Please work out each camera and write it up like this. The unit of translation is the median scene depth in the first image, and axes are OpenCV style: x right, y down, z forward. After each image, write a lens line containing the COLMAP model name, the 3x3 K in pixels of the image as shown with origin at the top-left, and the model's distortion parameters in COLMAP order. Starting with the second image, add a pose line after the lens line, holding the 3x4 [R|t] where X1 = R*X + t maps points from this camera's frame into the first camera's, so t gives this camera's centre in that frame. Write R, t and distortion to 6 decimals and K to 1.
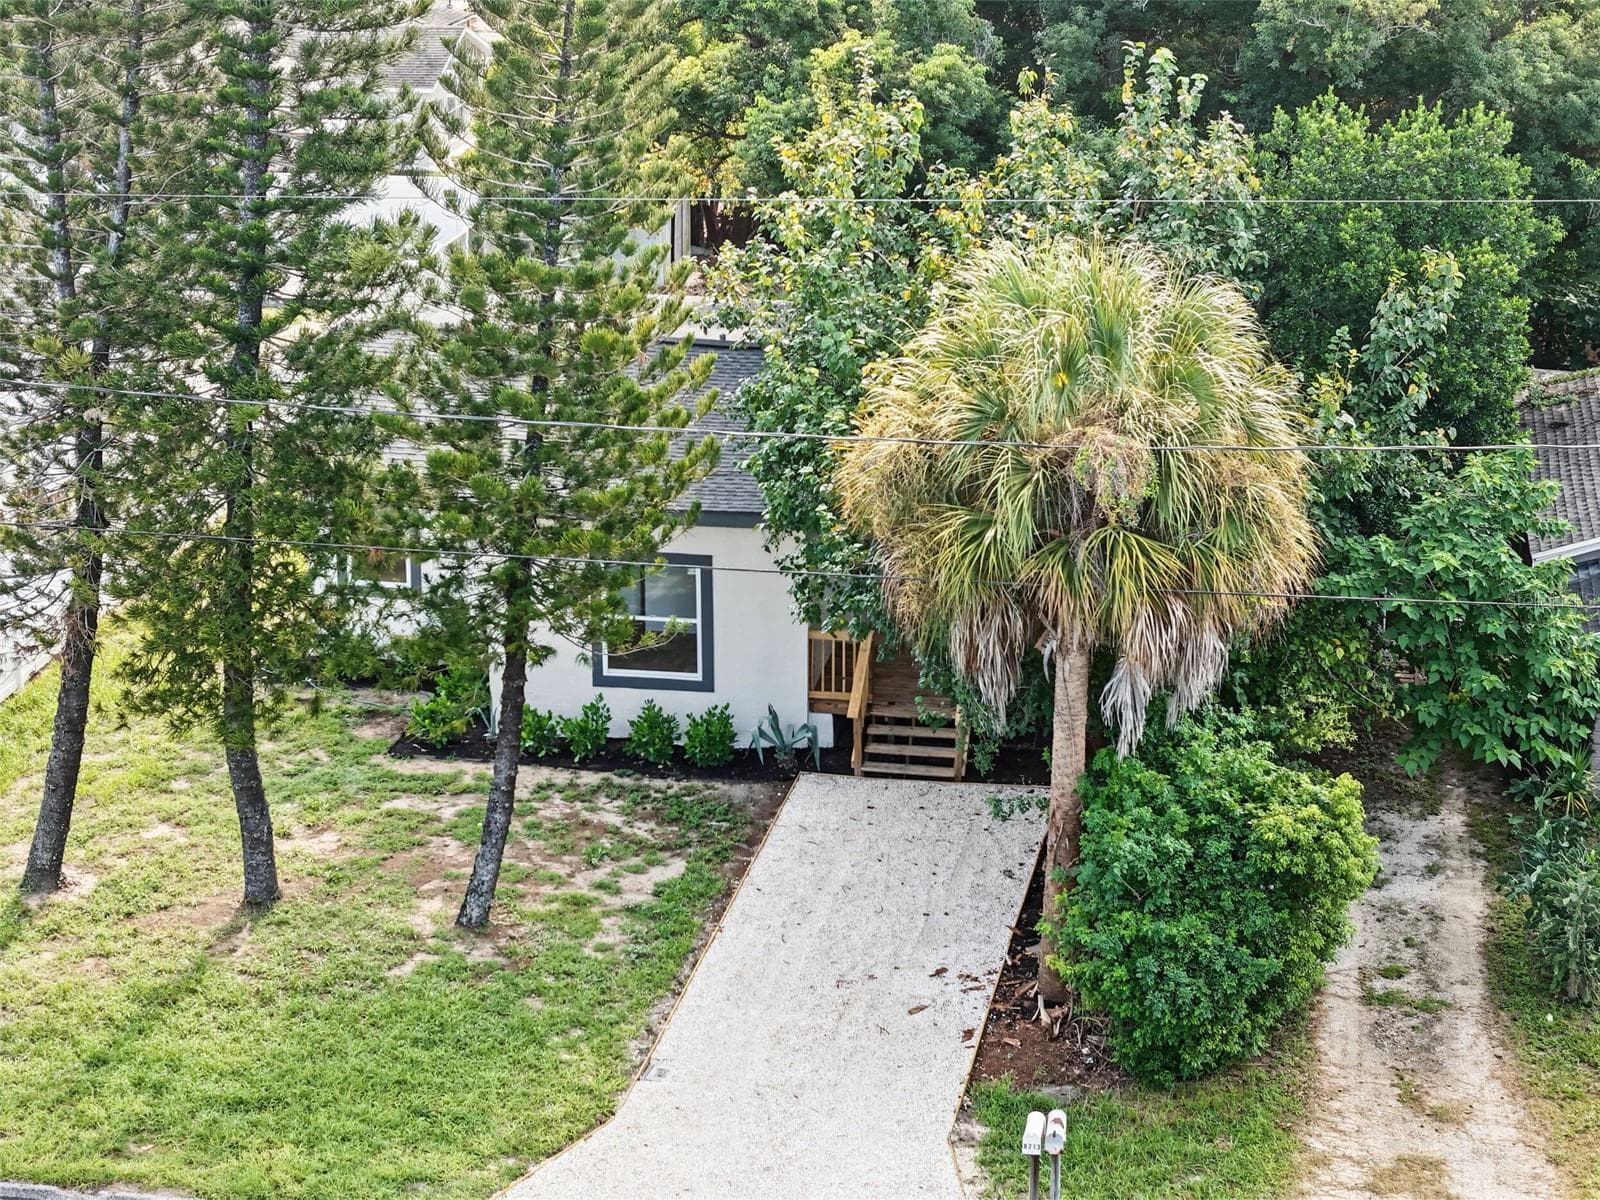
lens RADIAL K [[3214.3, 0, 800.0], [0, 3214.3, 600.0], [0, 0, 1]] dist [-0.070363, 0.114571]
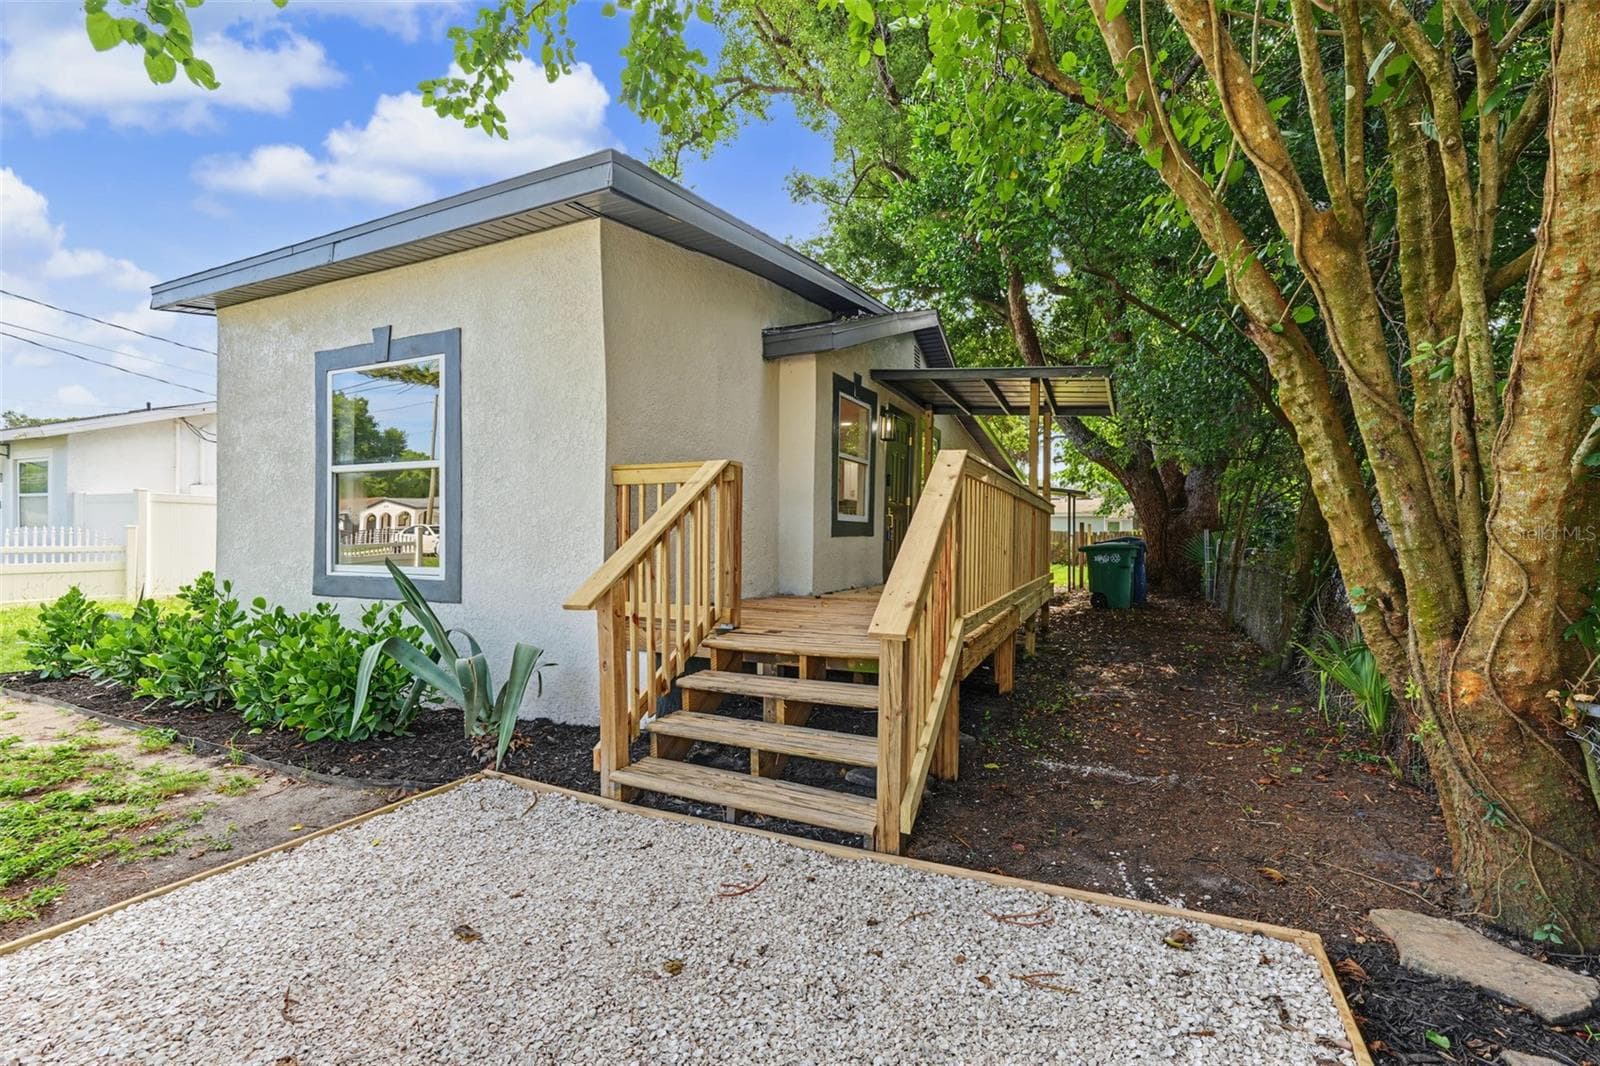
lens RADIAL K [[745.1, 0, 800.0], [0, 745.1, 533.0], [0, 0, 1]] dist [-0.001423, -0.000122]
pose [[0.965806, 0.009741, -0.259083, 0.058645], [-0.086673, 0.953931, -0.287235, 0.049073], [0.244350, 0.299869, 0.922156, 0.928663]]
